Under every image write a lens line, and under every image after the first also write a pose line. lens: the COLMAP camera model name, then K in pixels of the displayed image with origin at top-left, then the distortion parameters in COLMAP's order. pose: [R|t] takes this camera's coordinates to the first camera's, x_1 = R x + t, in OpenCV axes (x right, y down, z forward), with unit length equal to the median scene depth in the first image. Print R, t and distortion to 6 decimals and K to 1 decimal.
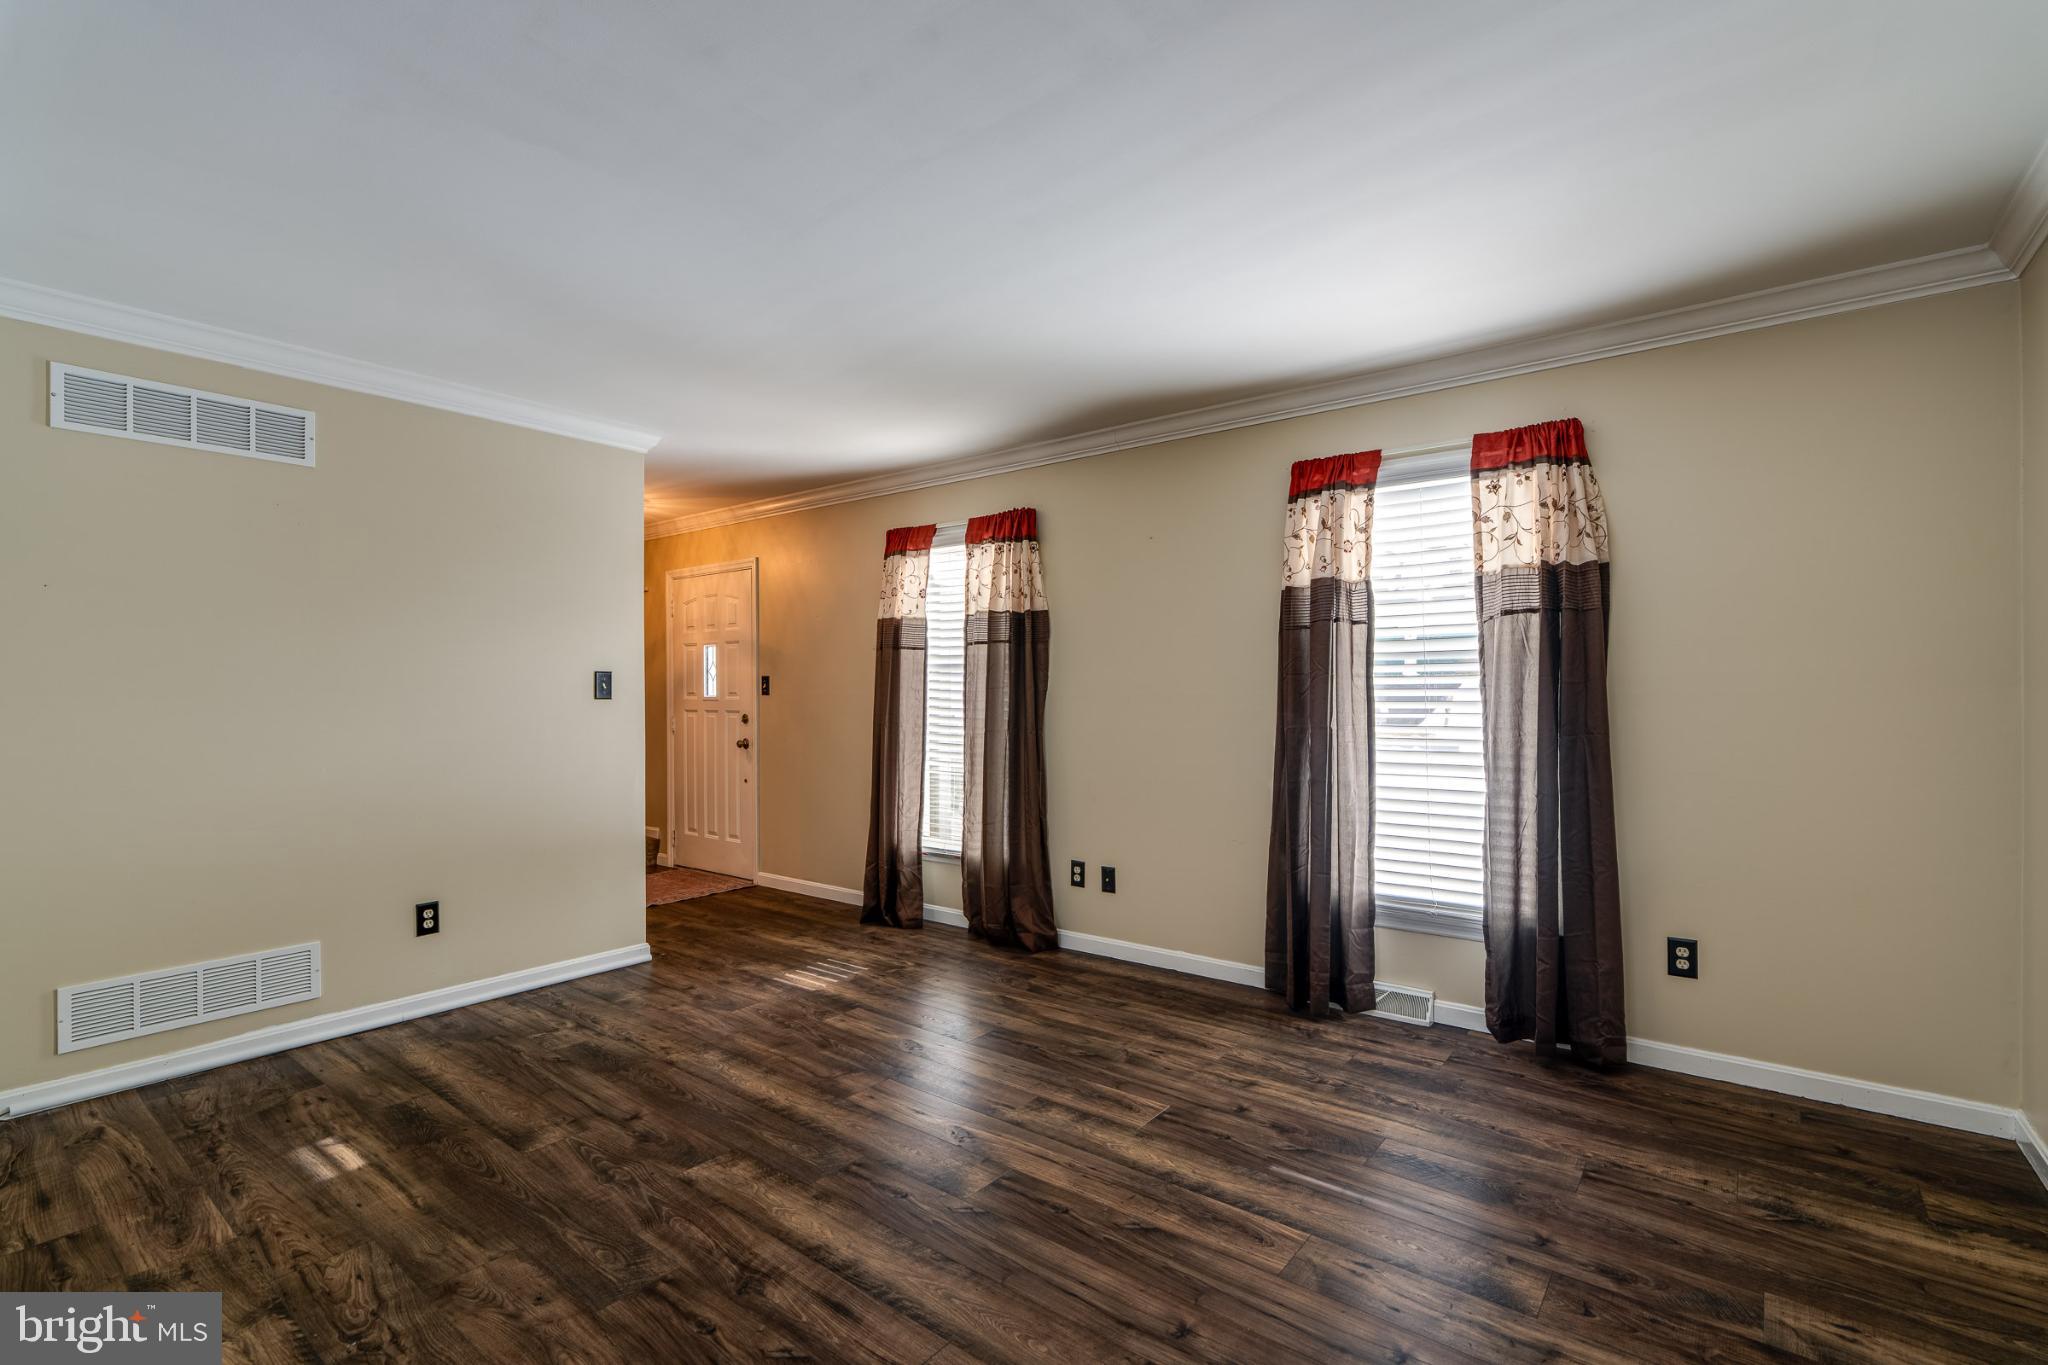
lens RADIAL K [[941.7, 0, 1038.2], [0, 941.7, 693.5], [0, 0, 1]] dist [-0.010412, 0.003860]
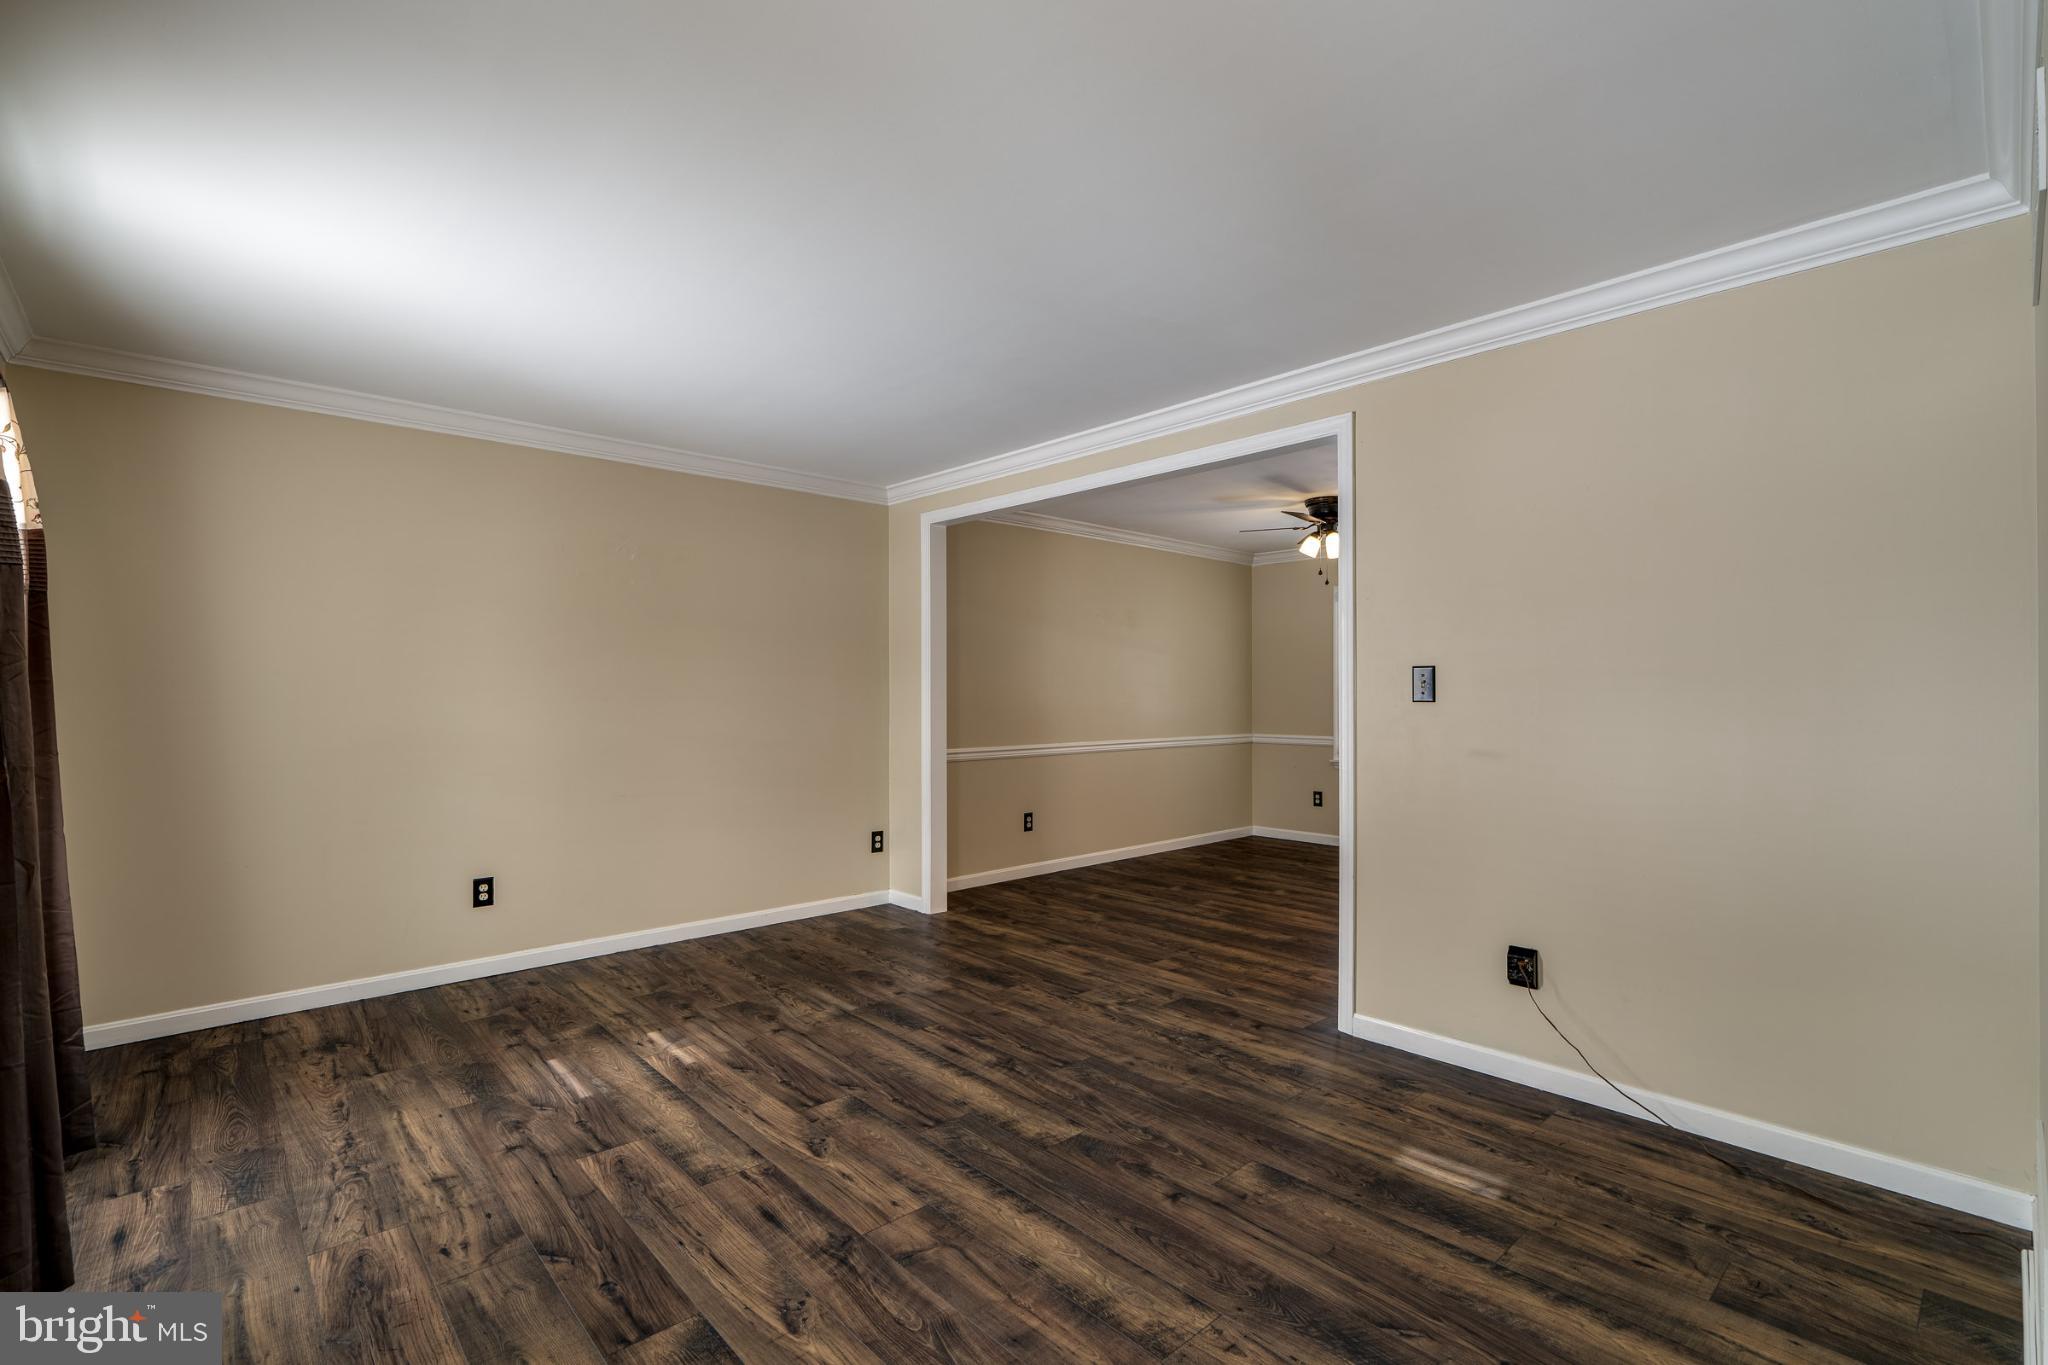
lens RADIAL K [[941.7, 0, 1033.9], [0, 941.7, 688.0], [0, 0, 1]] dist [-0.010412, 0.003860]
pose [[-0.986106, 0.005842, 0.166012, -0.387594], [0.005464, 0.999981, -0.002735, -0.002896], [-0.166025, -0.001789, -0.986120, 1.598850]]
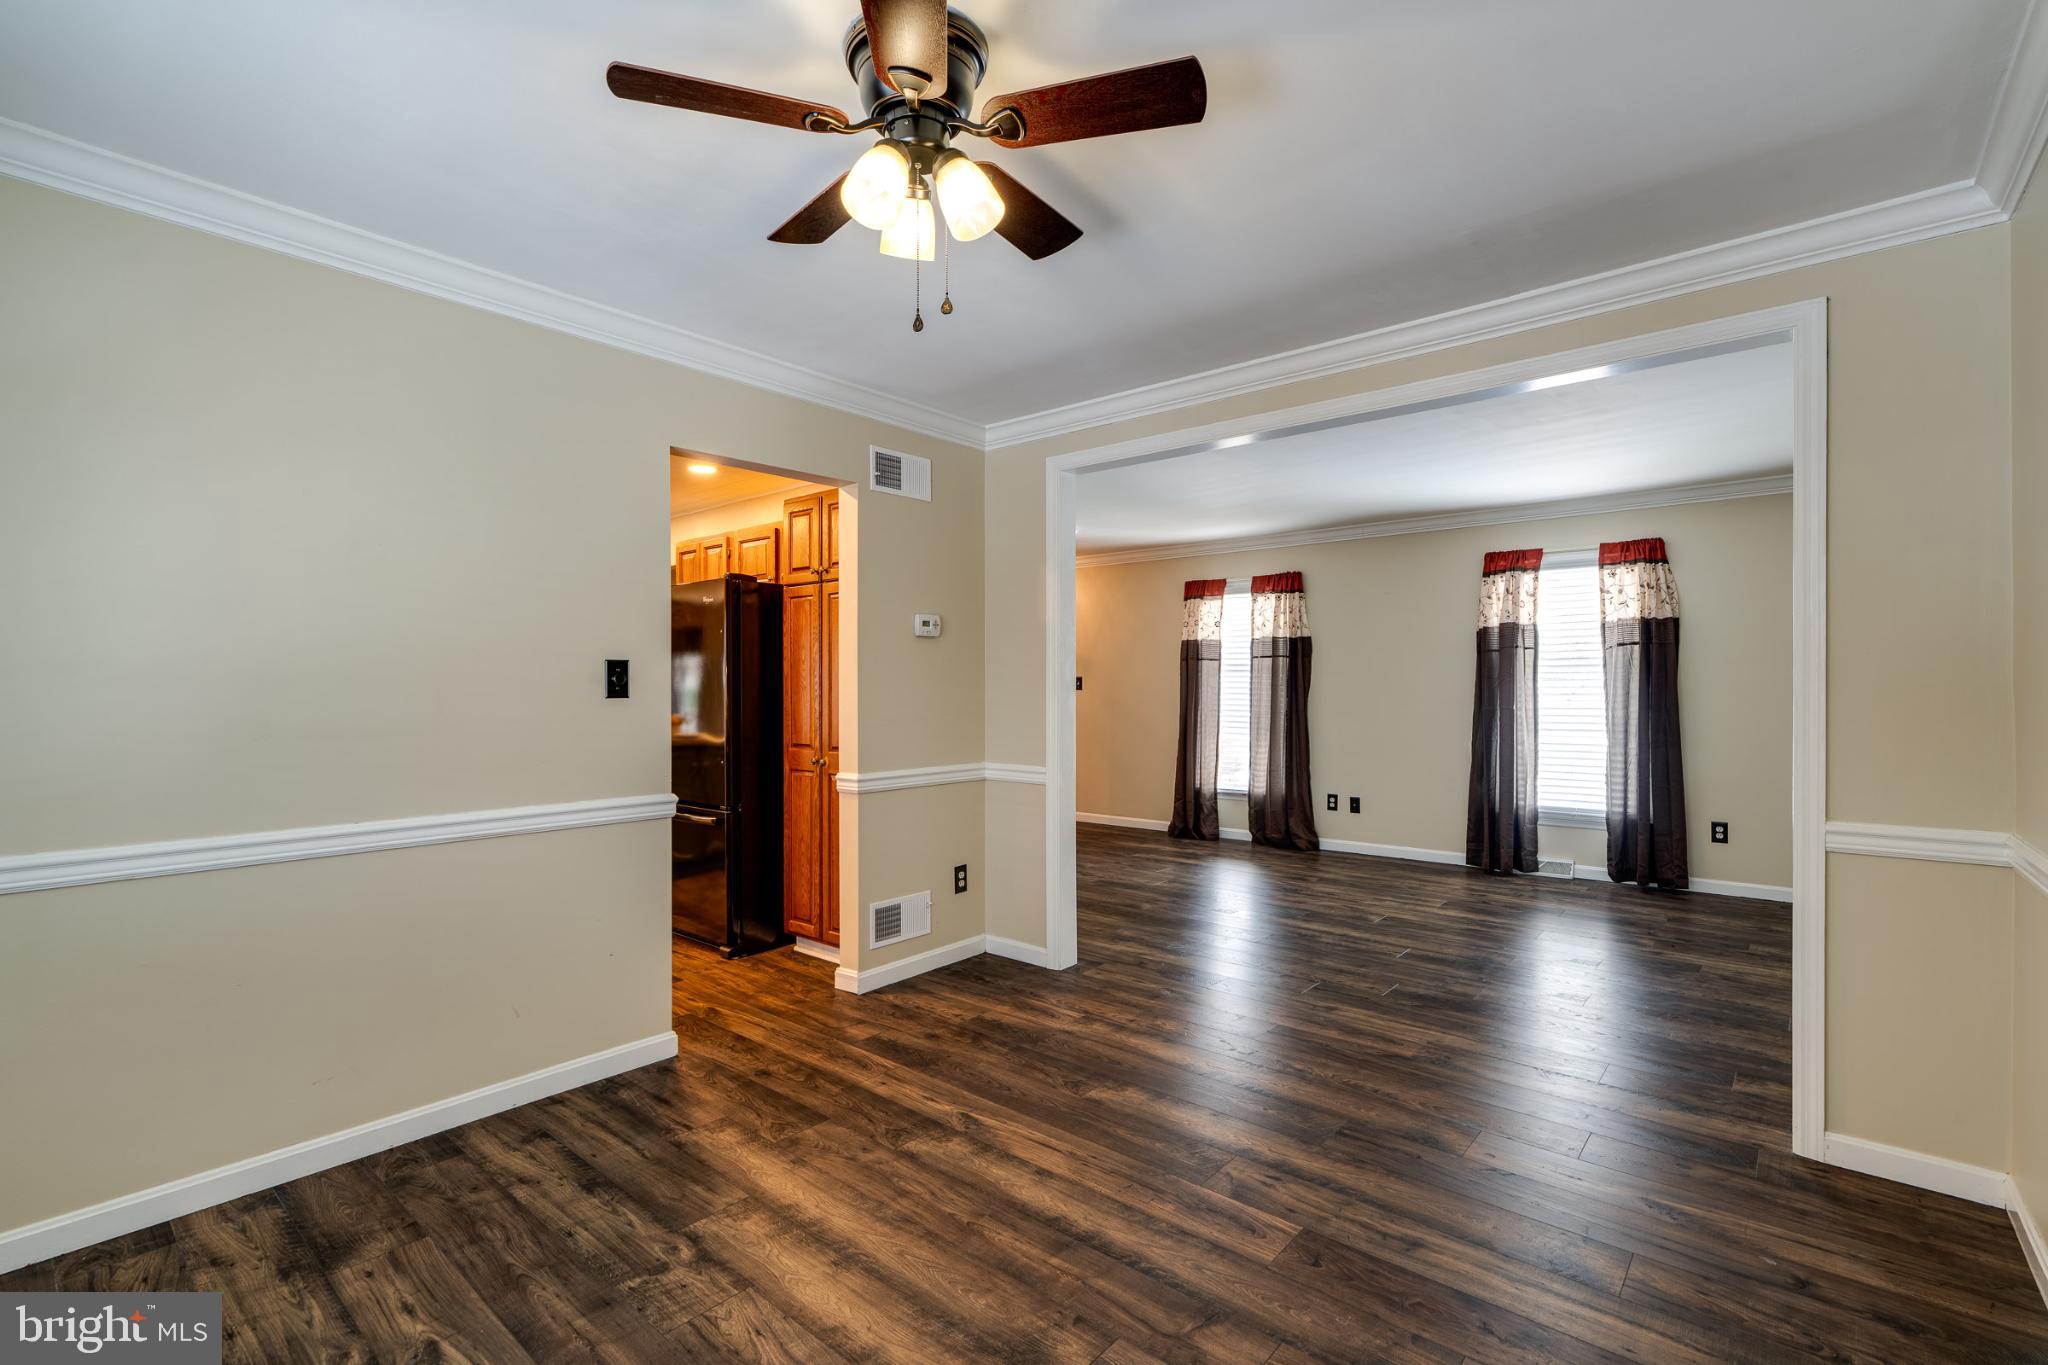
lens RADIAL K [[941.7, 0, 1031.4], [0, 941.7, 690.4], [0, 0, 1]] dist [-0.010412, 0.003860]
pose [[0.998910, 0.003348, -0.046554, -0.555857], [-0.003382, 0.999994, -0.000651, 0.006653], [0.046552, 0.000808, 0.998916, -0.866712]]
